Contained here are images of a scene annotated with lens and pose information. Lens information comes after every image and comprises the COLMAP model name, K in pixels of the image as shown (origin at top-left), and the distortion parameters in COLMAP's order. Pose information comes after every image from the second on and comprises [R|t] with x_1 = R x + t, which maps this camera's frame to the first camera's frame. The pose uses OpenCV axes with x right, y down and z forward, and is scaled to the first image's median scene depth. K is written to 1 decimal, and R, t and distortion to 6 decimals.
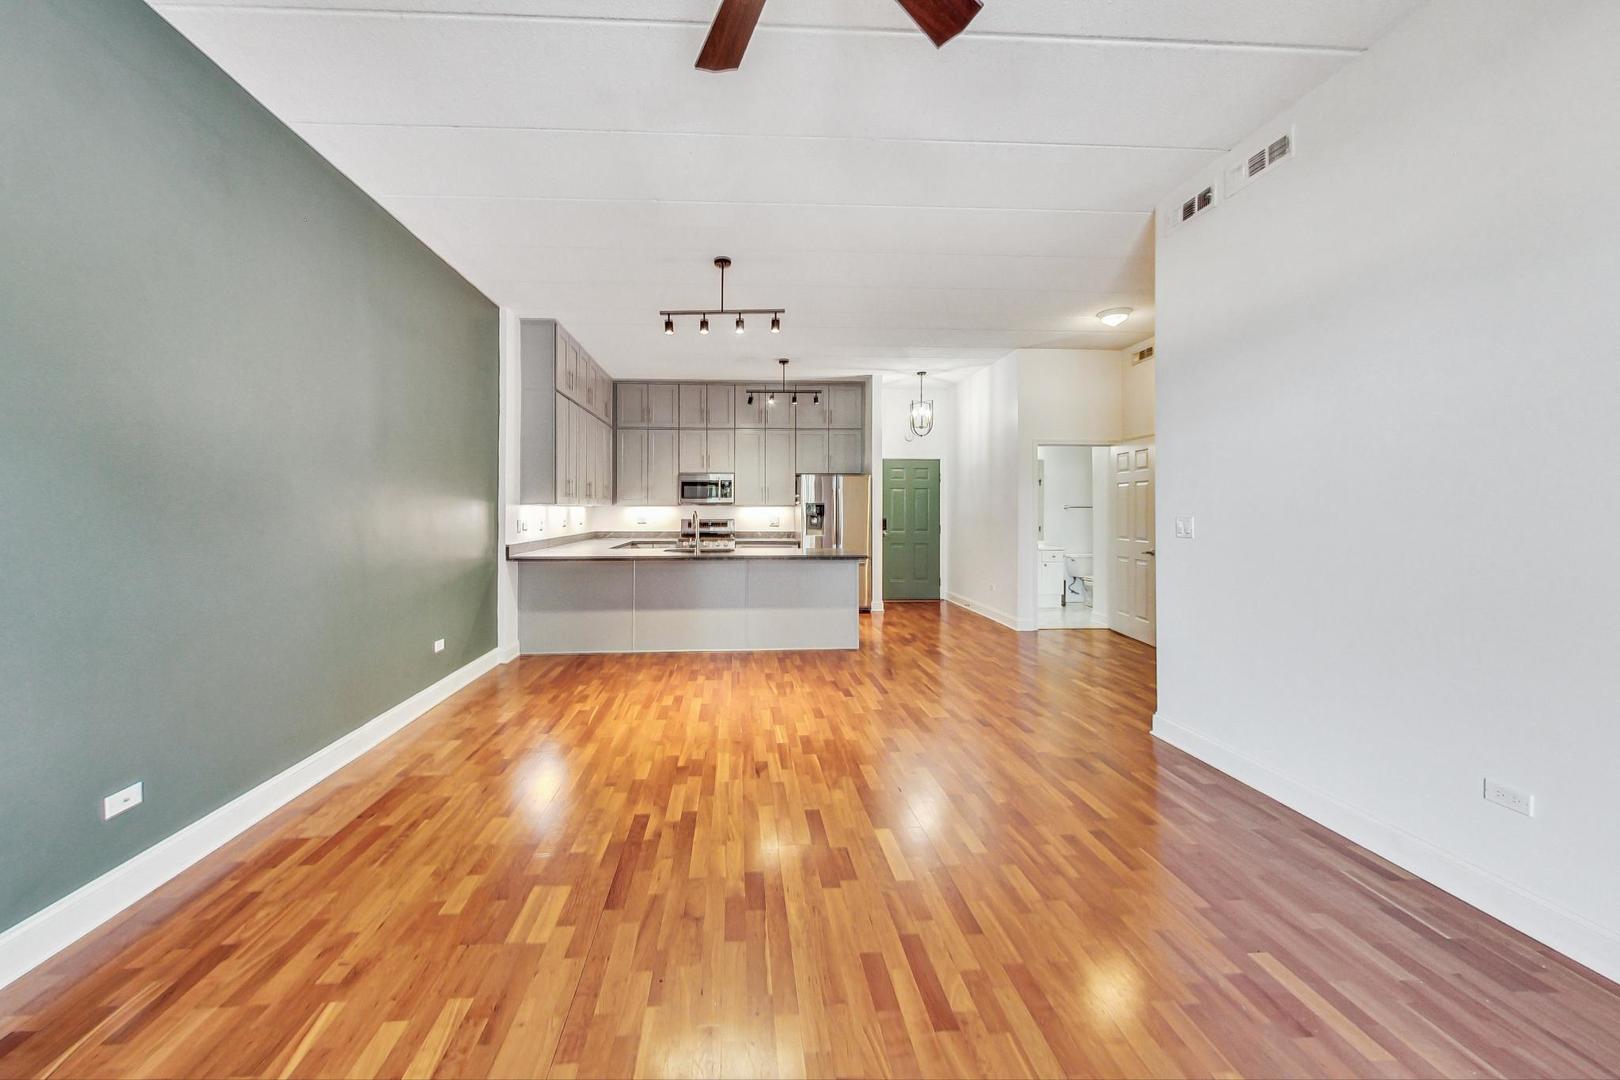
lens RADIAL K [[586.7, 0, 766.7], [0, 586.7, 490.4], [0, 0, 1]] dist [-0.000515, -0.000020]
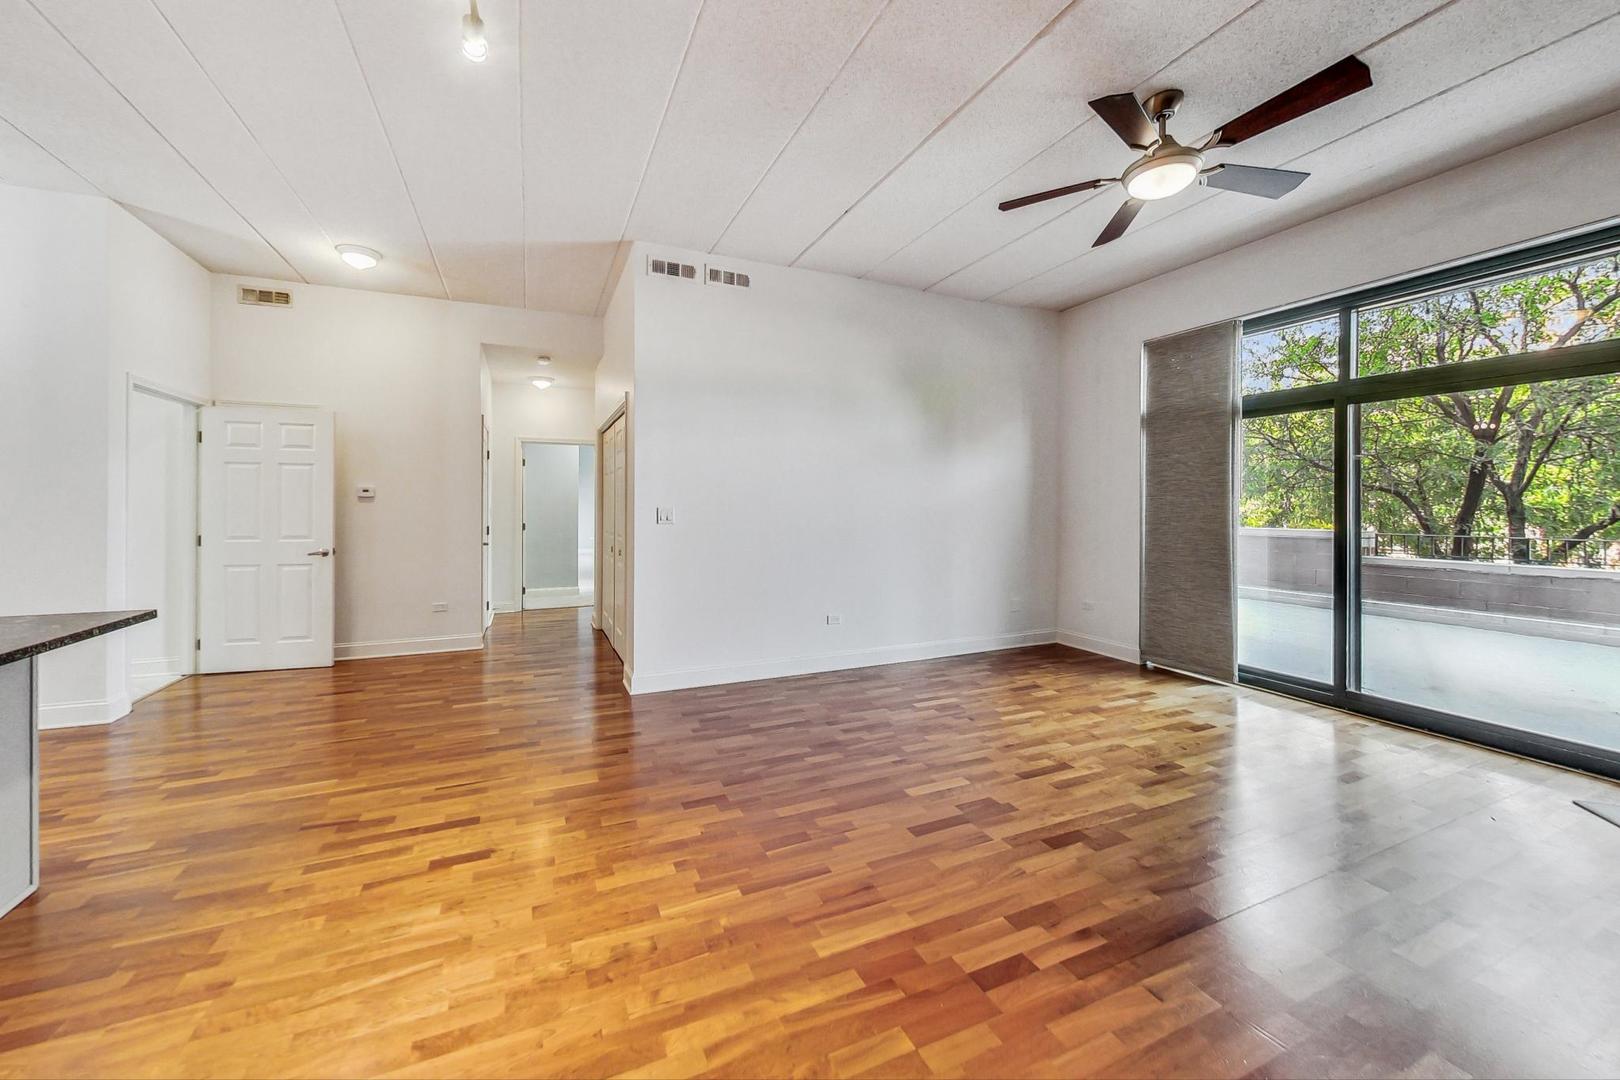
lens RADIAL K [[586.7, 0, 758.1], [0, 586.7, 505.3], [0, 0, 1]] dist [-0.000515, -0.000020]
pose [[-0.326530, -0.000657, 0.945187, -0.909636], [-0.035811, 0.999290, -0.011677, 0.074890], [-0.944508, -0.037661, -0.326321, 1.989127]]
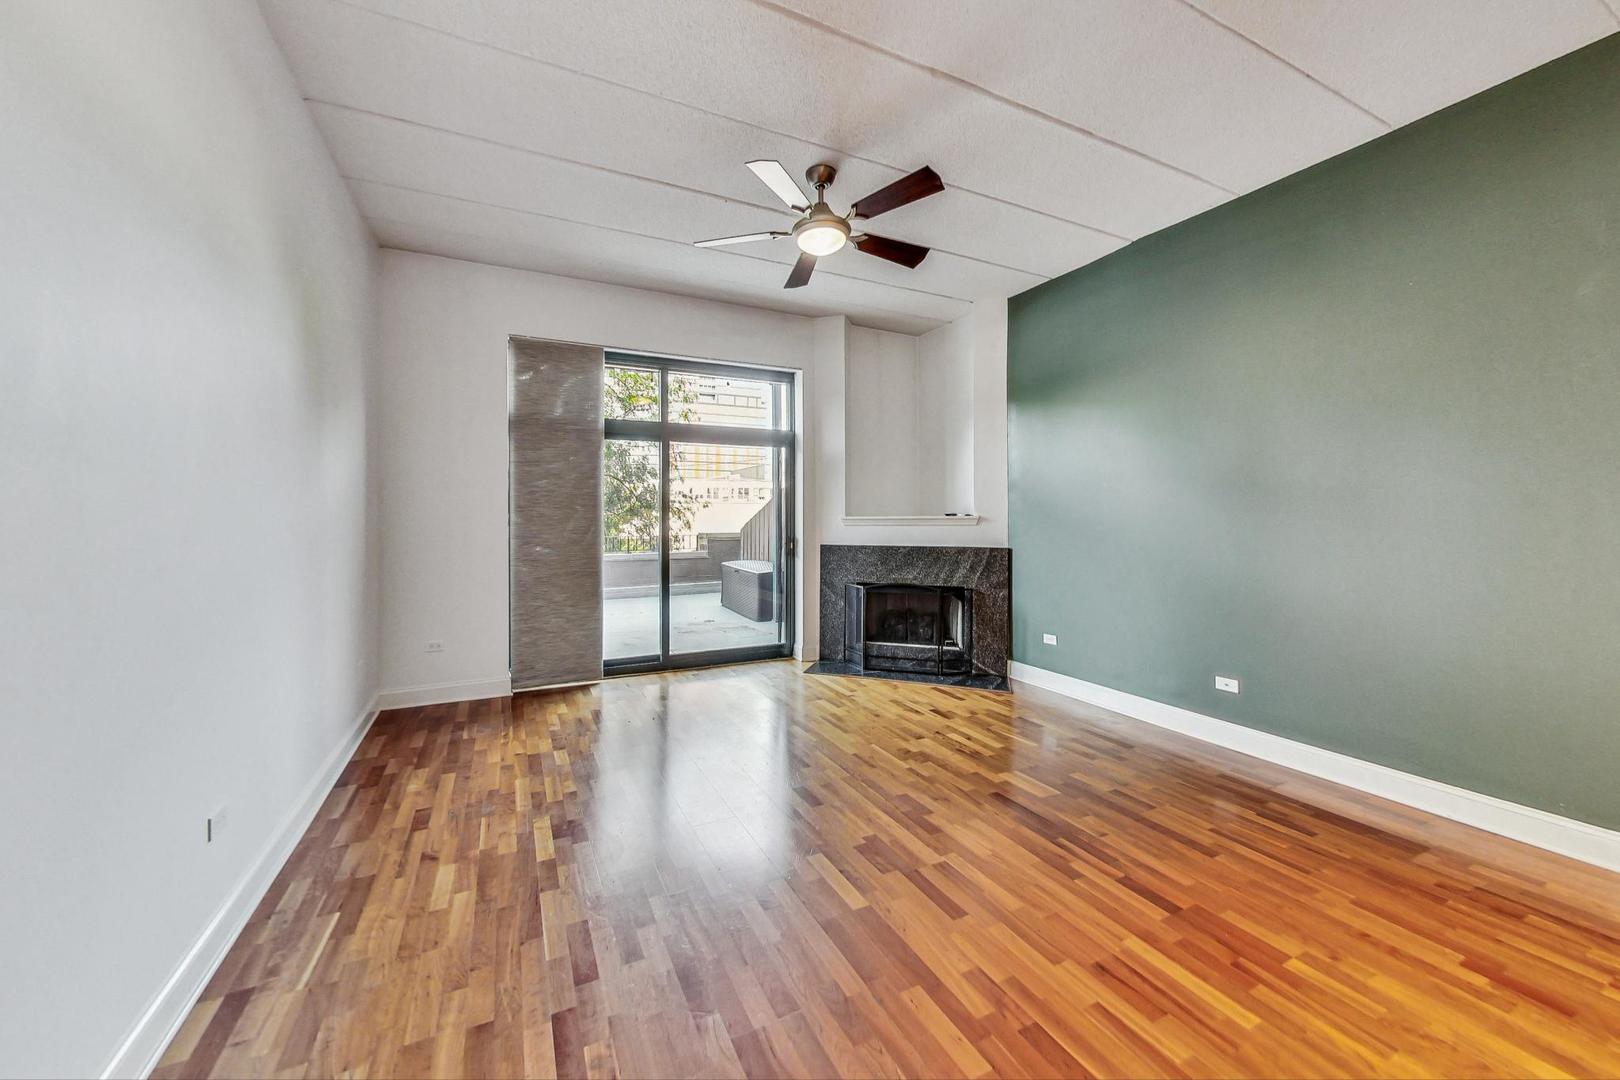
lens RADIAL K [[586.7, 0, 783.4], [0, 586.7, 514.4], [0, 0, 1]] dist [-0.000515, -0.000020]
pose [[-0.923276, 0.002017, -0.384132, 0.734727], [0.017411, 0.999178, -0.036600, 0.076744], [0.383743, -0.040480, -0.922552, 2.092112]]
